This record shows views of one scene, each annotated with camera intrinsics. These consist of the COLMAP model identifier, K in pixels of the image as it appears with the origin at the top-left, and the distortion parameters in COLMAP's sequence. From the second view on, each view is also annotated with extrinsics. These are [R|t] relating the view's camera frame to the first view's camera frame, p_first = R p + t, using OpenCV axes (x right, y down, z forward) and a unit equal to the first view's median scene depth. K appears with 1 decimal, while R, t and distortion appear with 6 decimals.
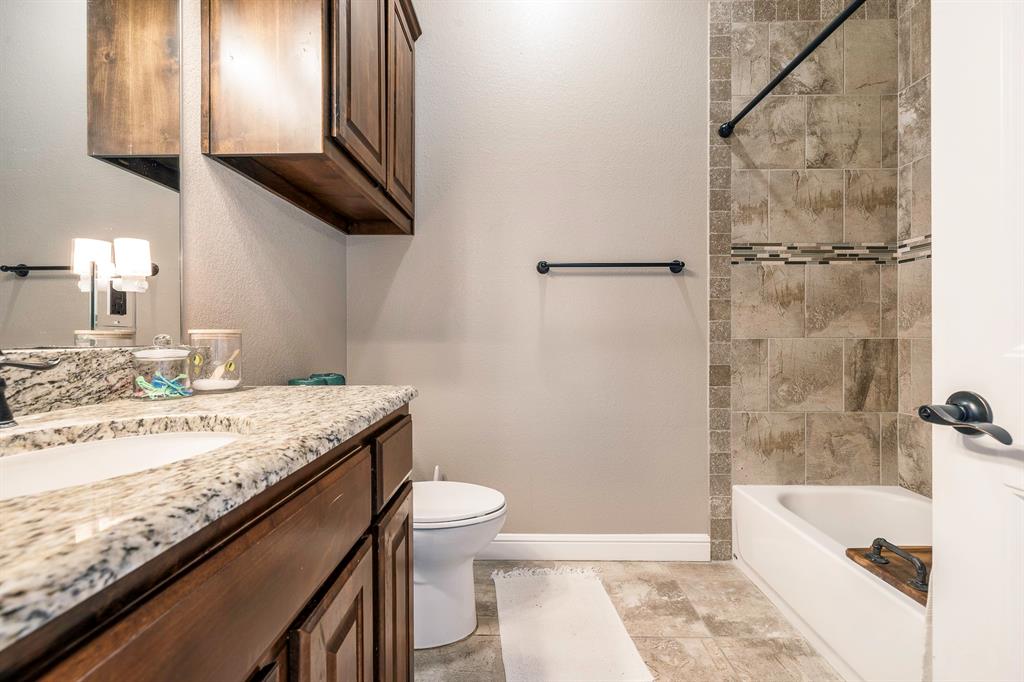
lens RADIAL K [[431.6, 0, 511.7], [0, 431.6, 333.2], [0, 0, 1]] dist [-0.001212, 0.000293]
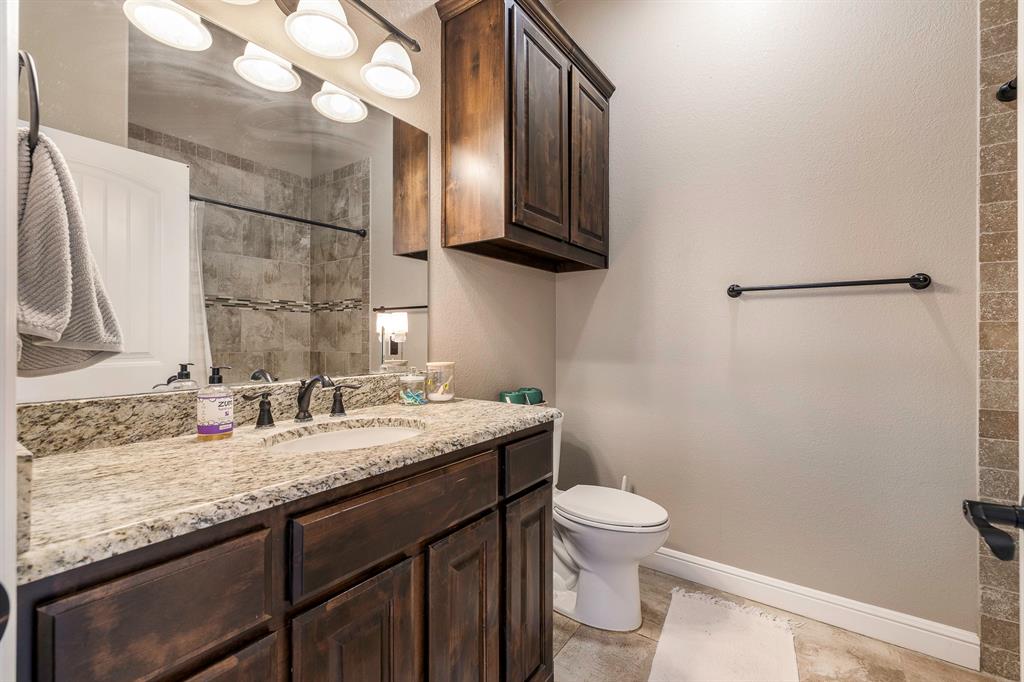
lens RADIAL K [[431.6, 0, 511.7], [0, 431.6, 333.2], [0, 0, 1]] dist [-0.001212, 0.000293]
pose [[0.825145, -0.001130, -0.564920, 0.376769], [-0.001964, 0.999986, -0.004869, -0.095954], [0.564918, 0.005127, 0.825131, -0.146390]]
